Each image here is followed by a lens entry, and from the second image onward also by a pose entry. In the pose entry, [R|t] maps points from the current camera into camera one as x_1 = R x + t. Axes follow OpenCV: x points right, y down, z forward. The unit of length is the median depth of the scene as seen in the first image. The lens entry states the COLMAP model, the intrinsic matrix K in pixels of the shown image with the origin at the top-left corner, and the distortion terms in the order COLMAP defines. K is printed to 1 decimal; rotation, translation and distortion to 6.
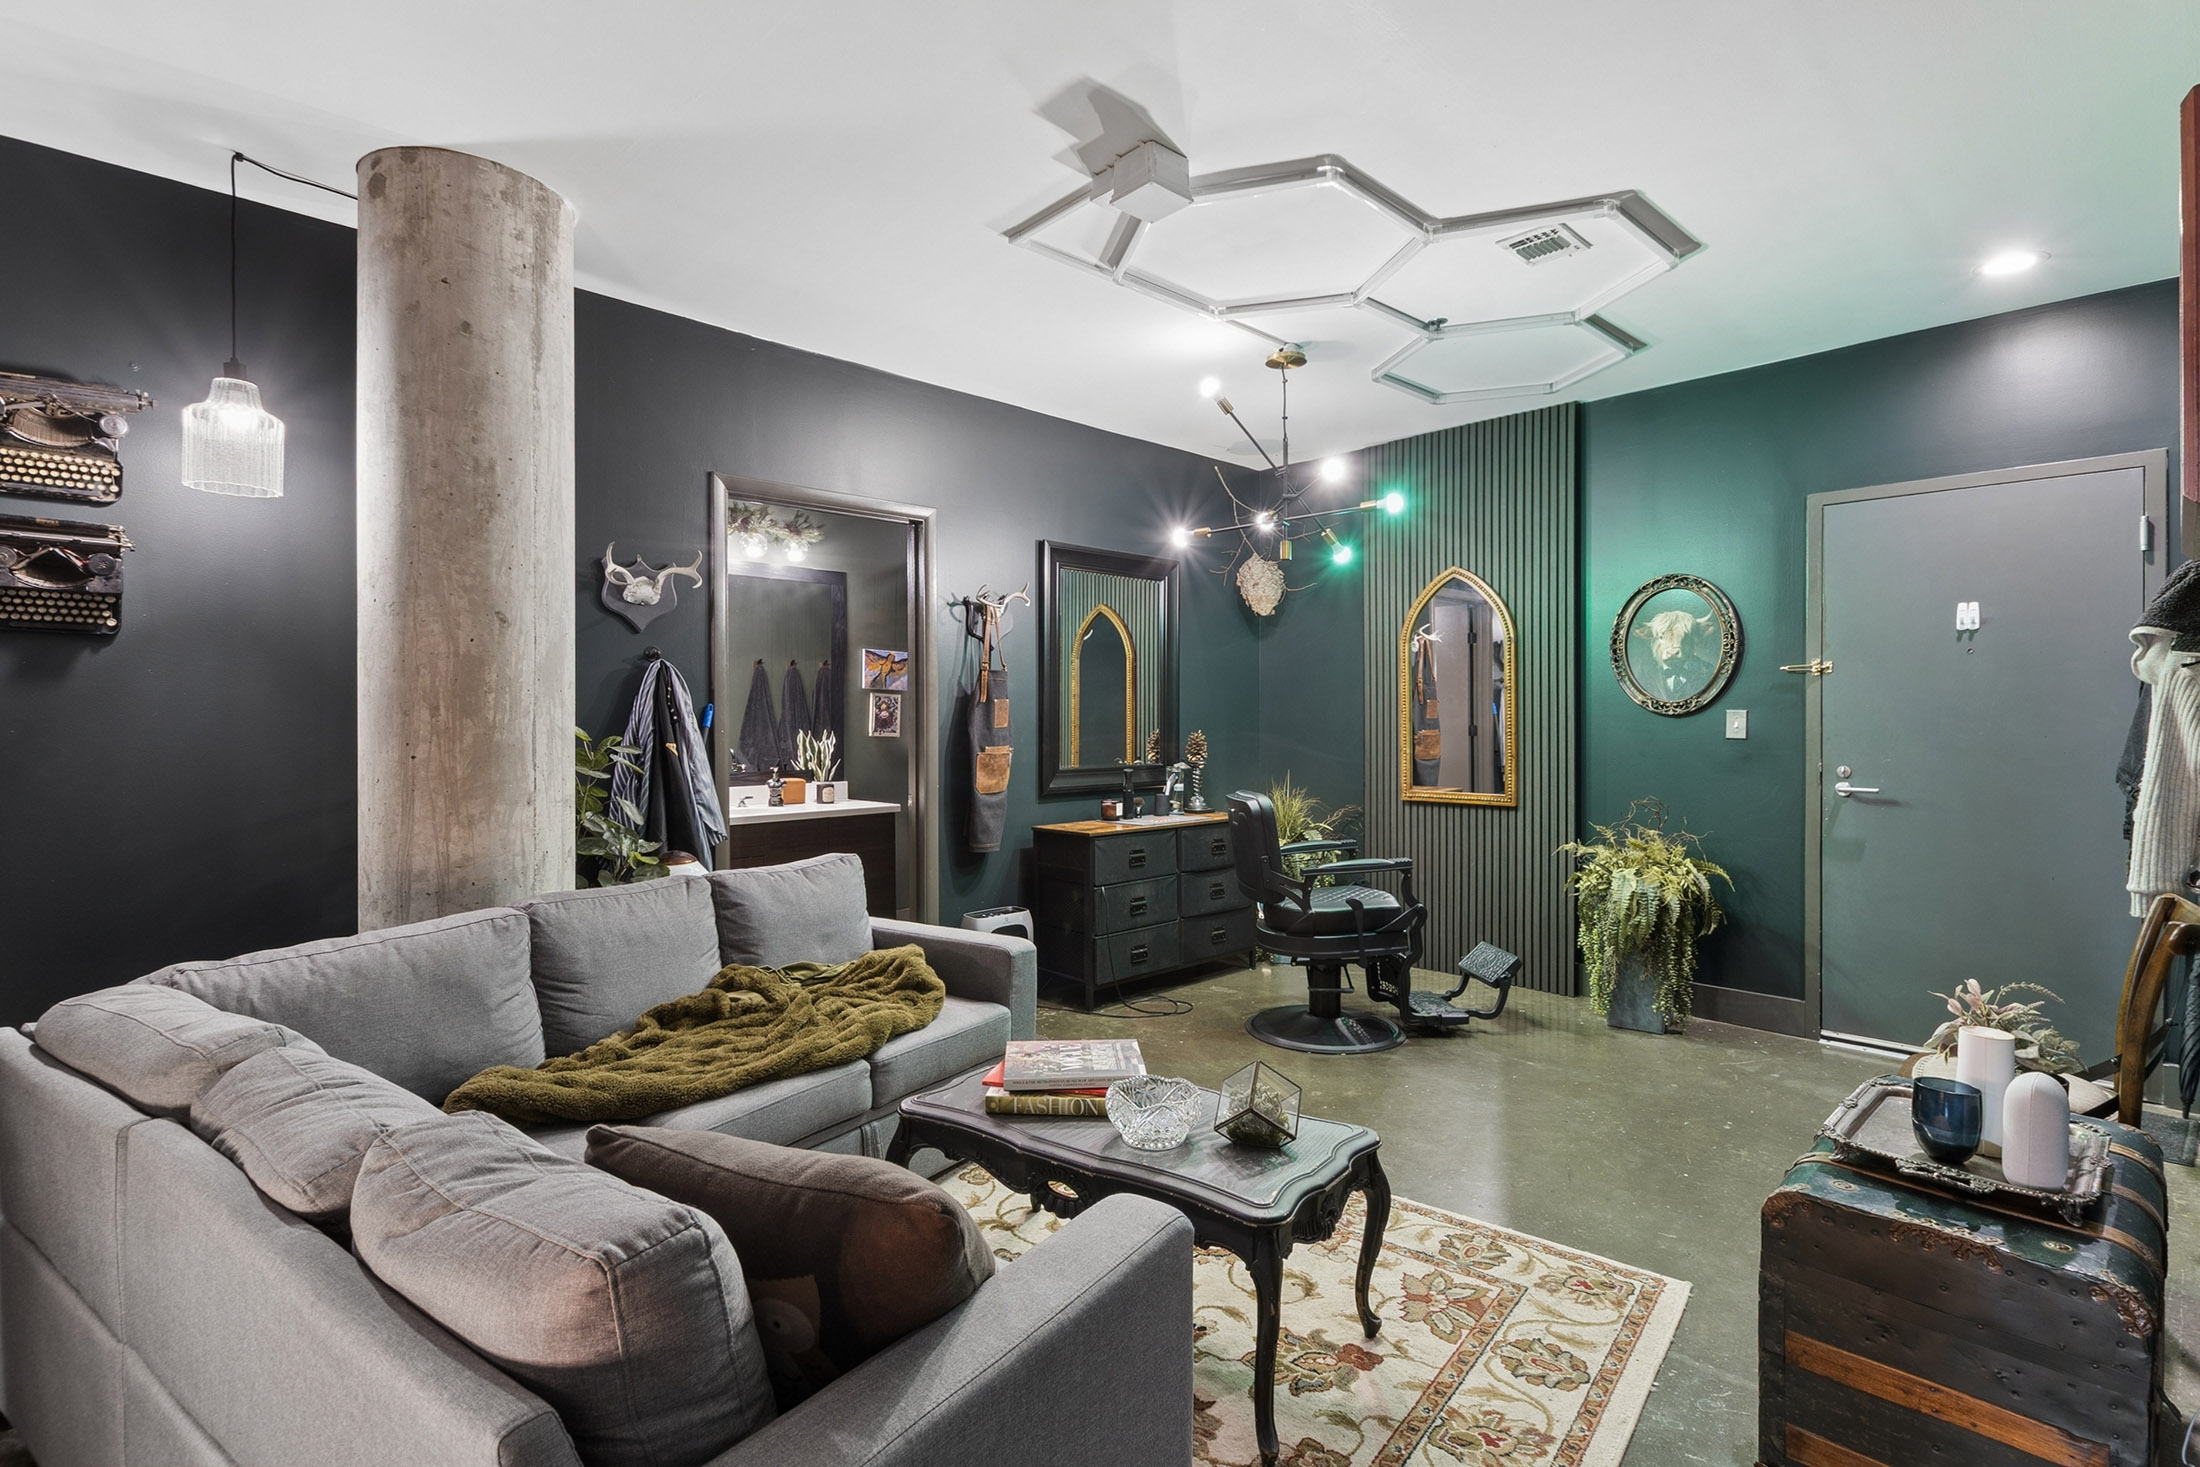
lens RADIAL K [[1031.6, 0, 1106.9], [0, 1031.6, 728.6], [0, 0, 1]] dist [0.005305, -0.000418]
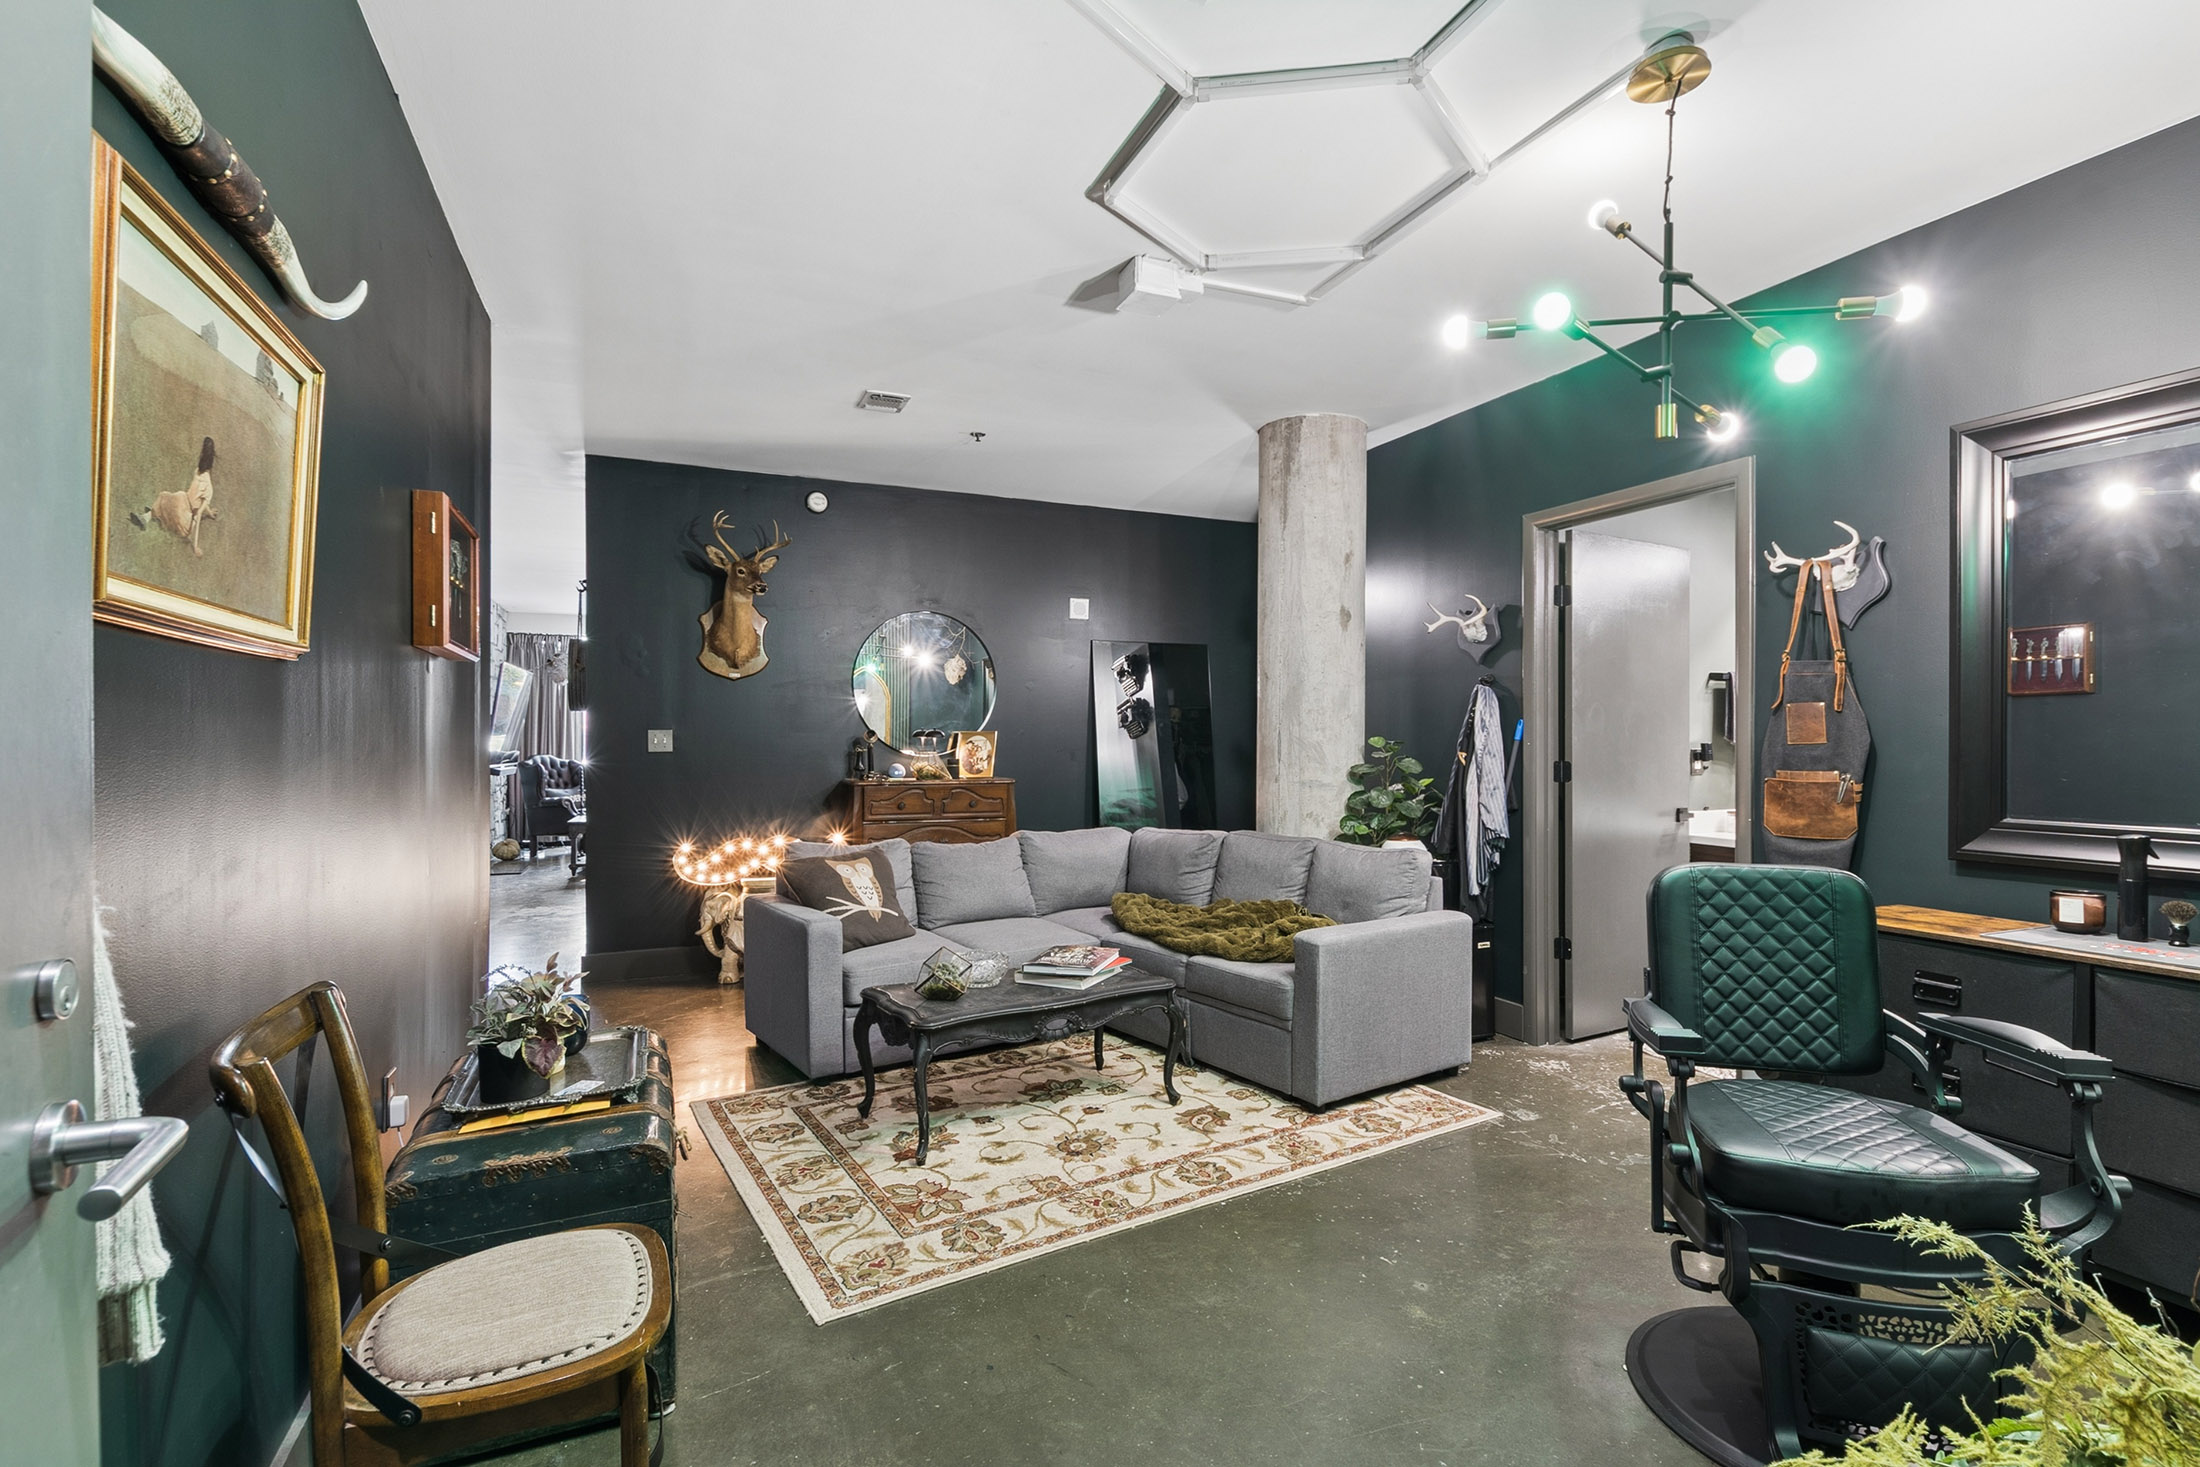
lens RADIAL K [[1031.6, 0, 1112.8], [0, 1031.6, 738.3], [0, 0, 1]] dist [0.005305, -0.000418]
pose [[-0.341478, -0.000835, -0.939889, 0.833060], [-0.011012, 0.999935, 0.003112, -0.001495], [0.939825, 0.011413, -0.341465, 0.961332]]
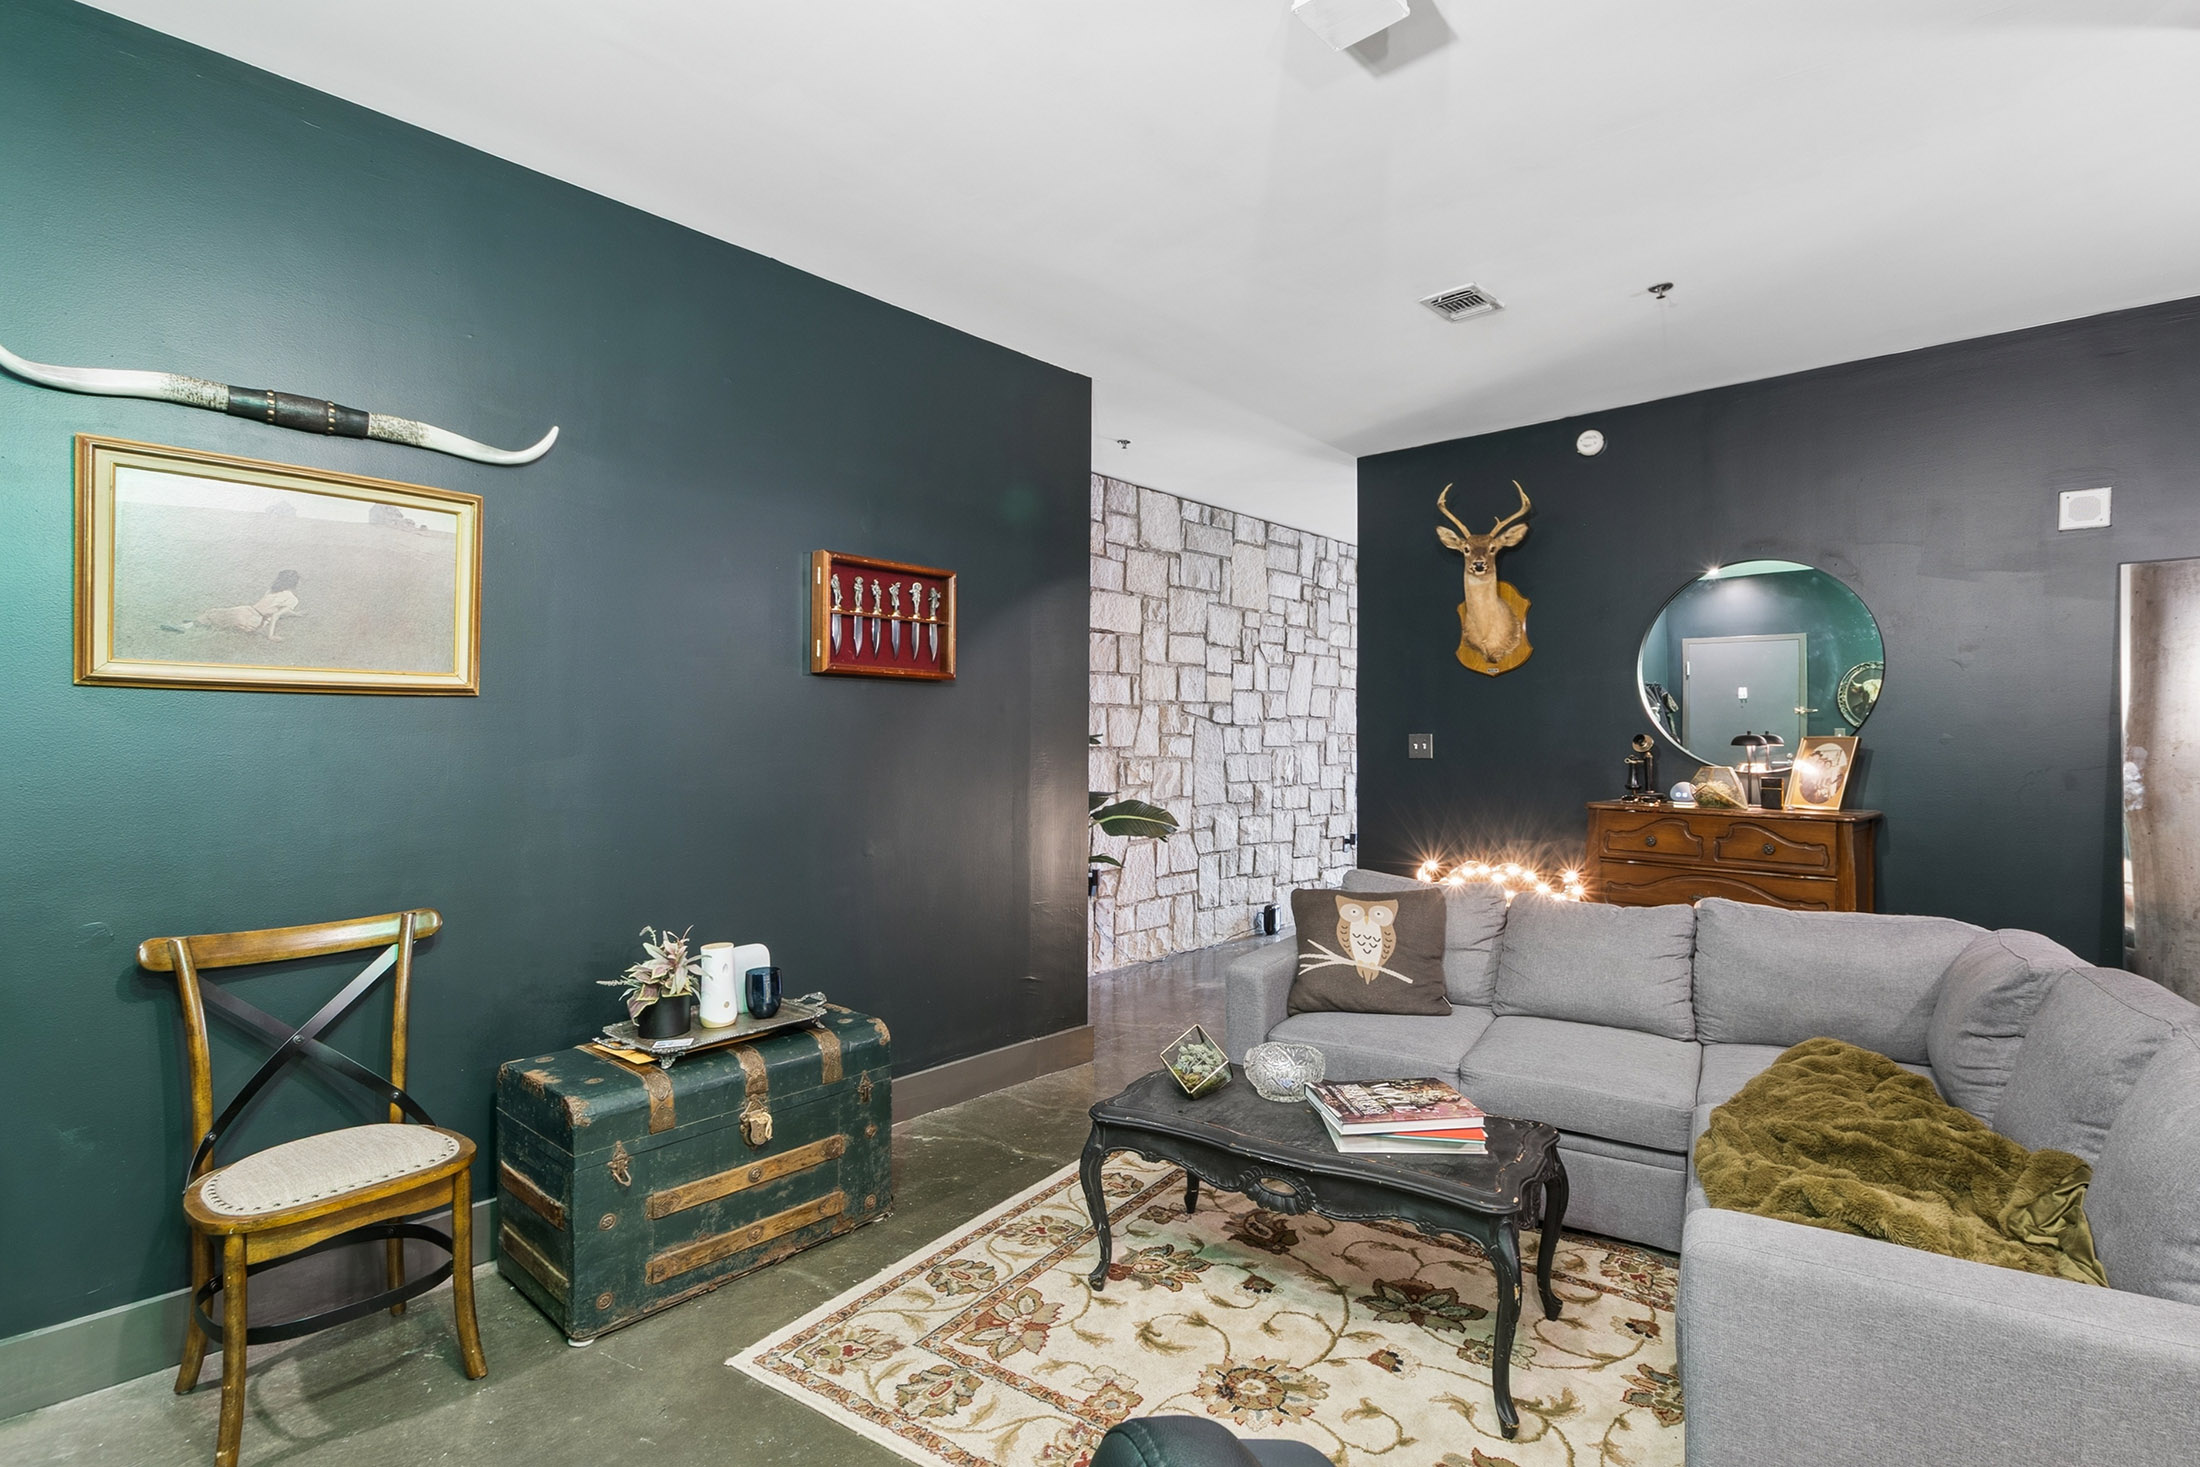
lens RADIAL K [[1031.6, 0, 1116.2], [0, 1031.6, 727.6], [0, 0, 1]] dist [0.005305, -0.000418]
pose [[-0.997420, -0.005819, -0.071546, 0.178334], [-0.006056, 0.999977, 0.003095, -0.012805], [0.071526, 0.003520, -0.997433, 1.179618]]
